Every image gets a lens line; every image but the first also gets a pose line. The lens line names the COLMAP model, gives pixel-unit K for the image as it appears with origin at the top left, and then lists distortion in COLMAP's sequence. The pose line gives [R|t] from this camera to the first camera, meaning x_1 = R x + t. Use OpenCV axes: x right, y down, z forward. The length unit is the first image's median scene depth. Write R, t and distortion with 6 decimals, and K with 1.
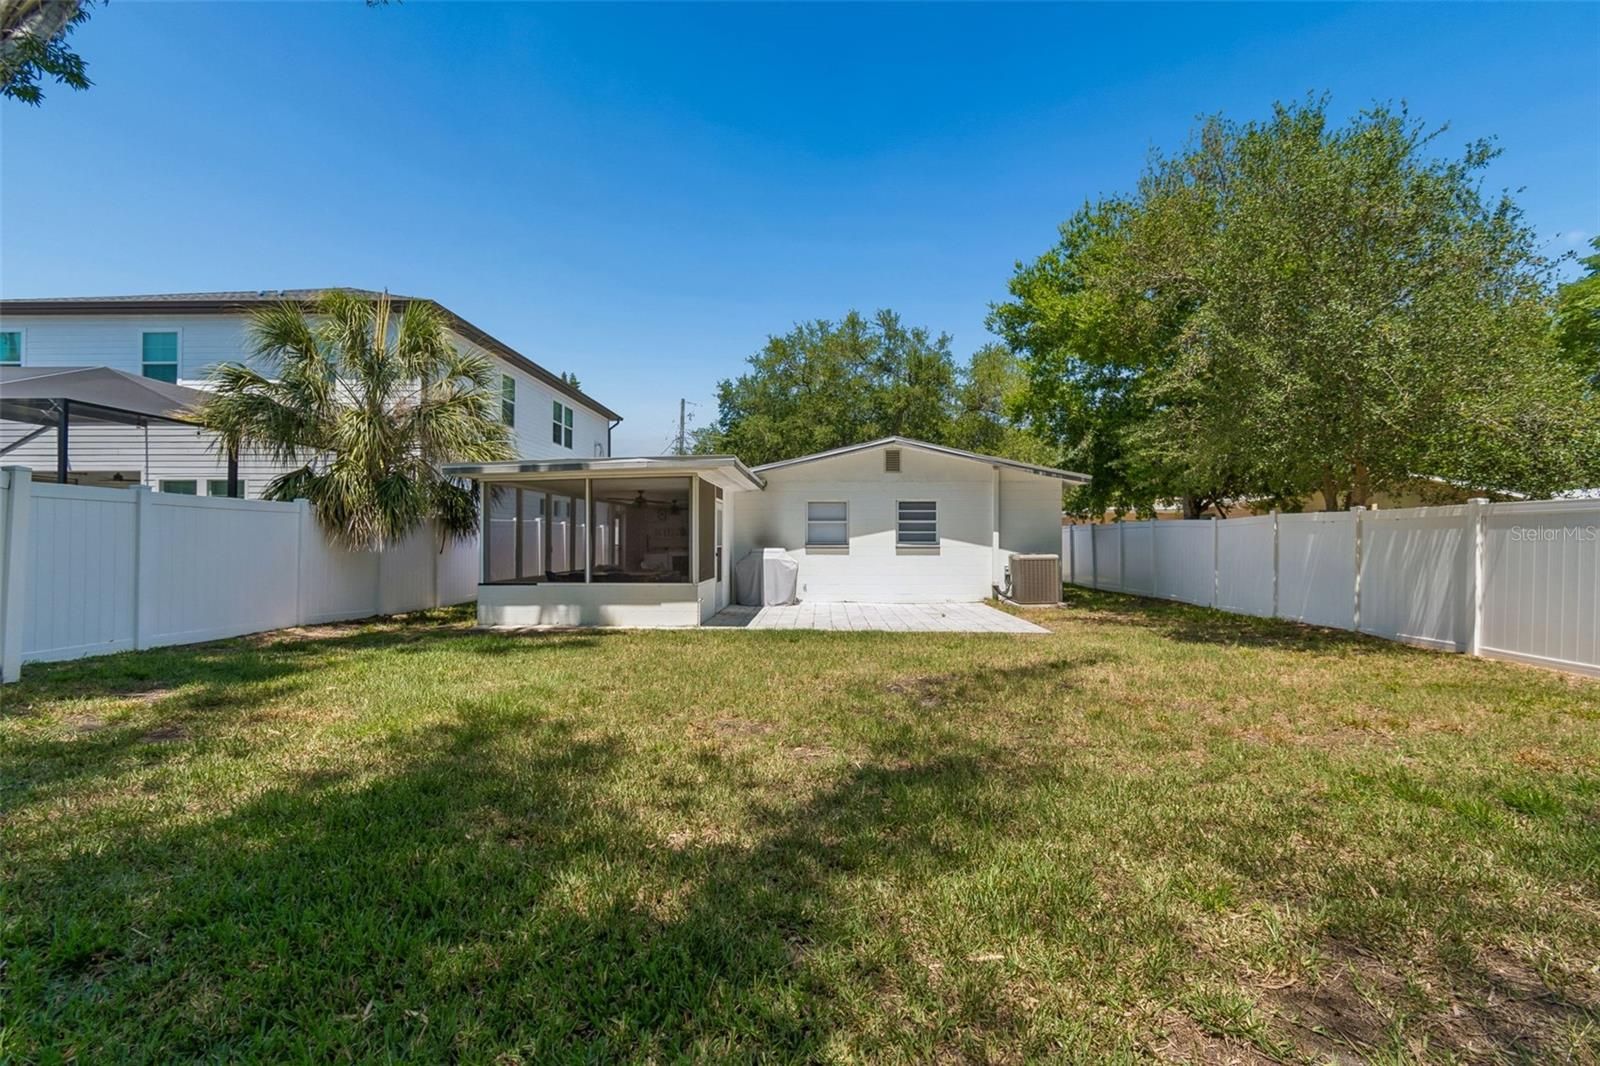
lens RADIAL K [[709.1, 0, 803.0], [0, 709.1, 523.7], [0, 0, 1]] dist [0.001329, -0.000431]
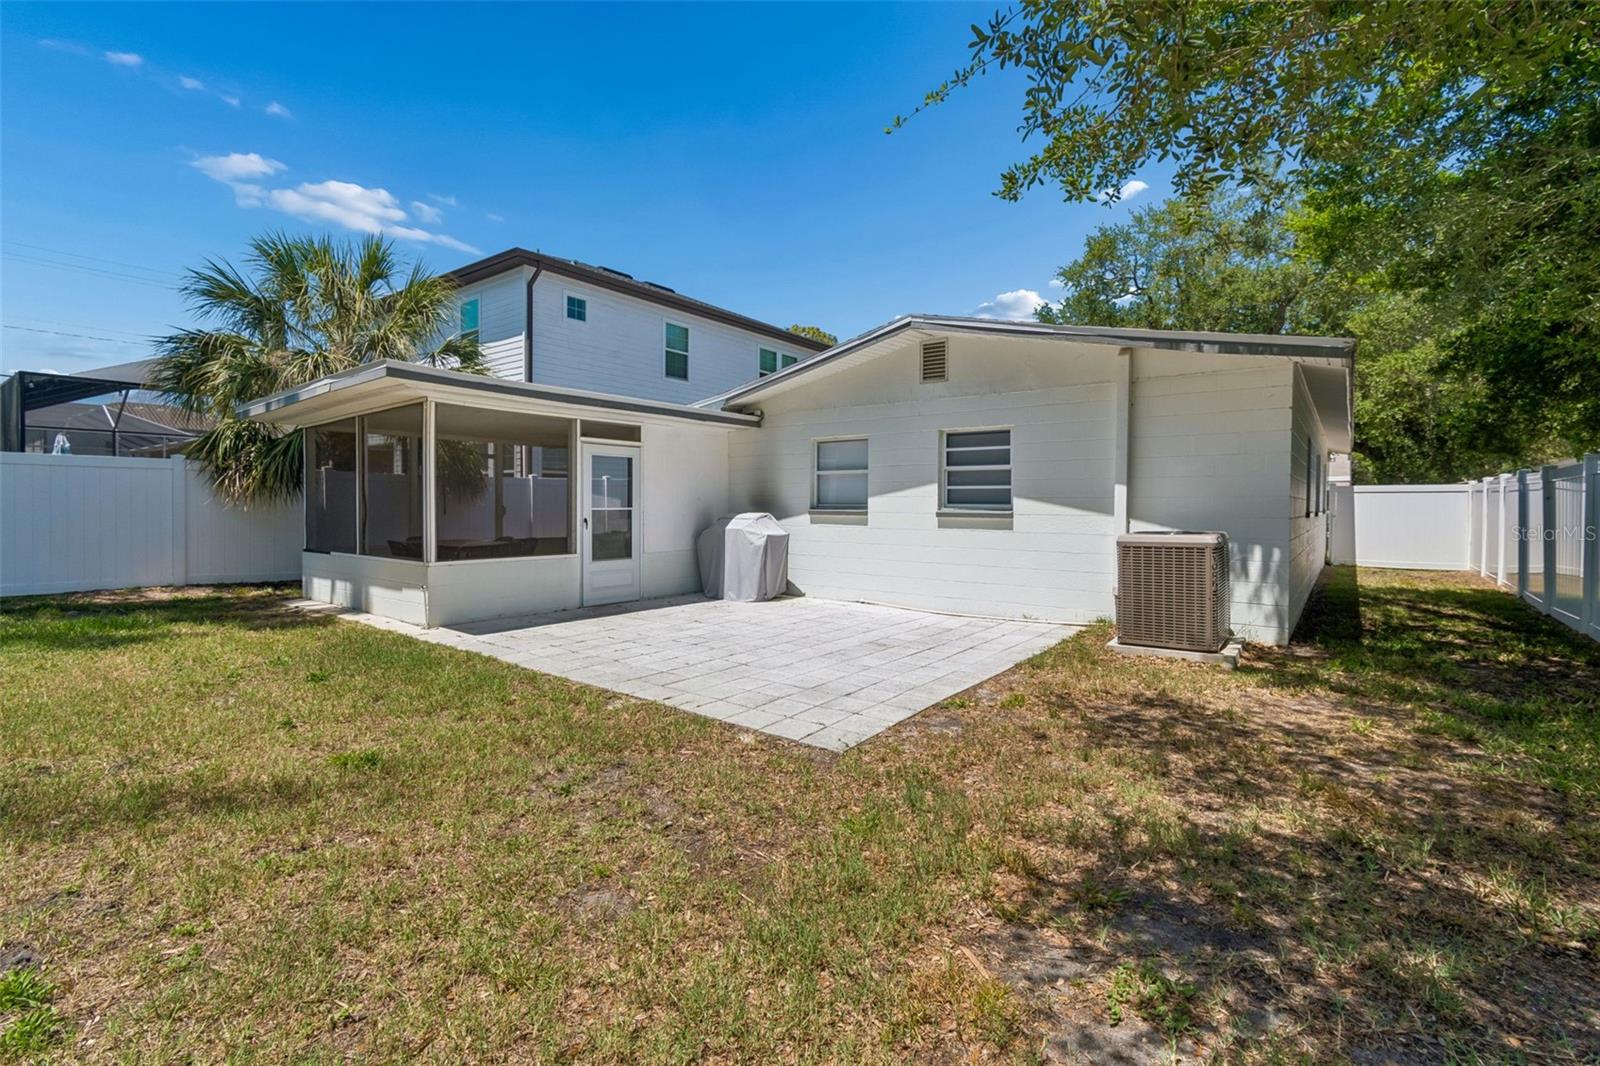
lens RADIAL K [[701.1, 0, 803.5], [0, 701.1, 518.7], [0, 0, 1]] dist [0.000418, -0.000209]
pose [[0.802015, 0.015986, -0.597089, 0.380396], [0.010680, 0.999098, 0.041094, 0.012543], [0.597208, -0.039334, 0.801121, 0.483749]]
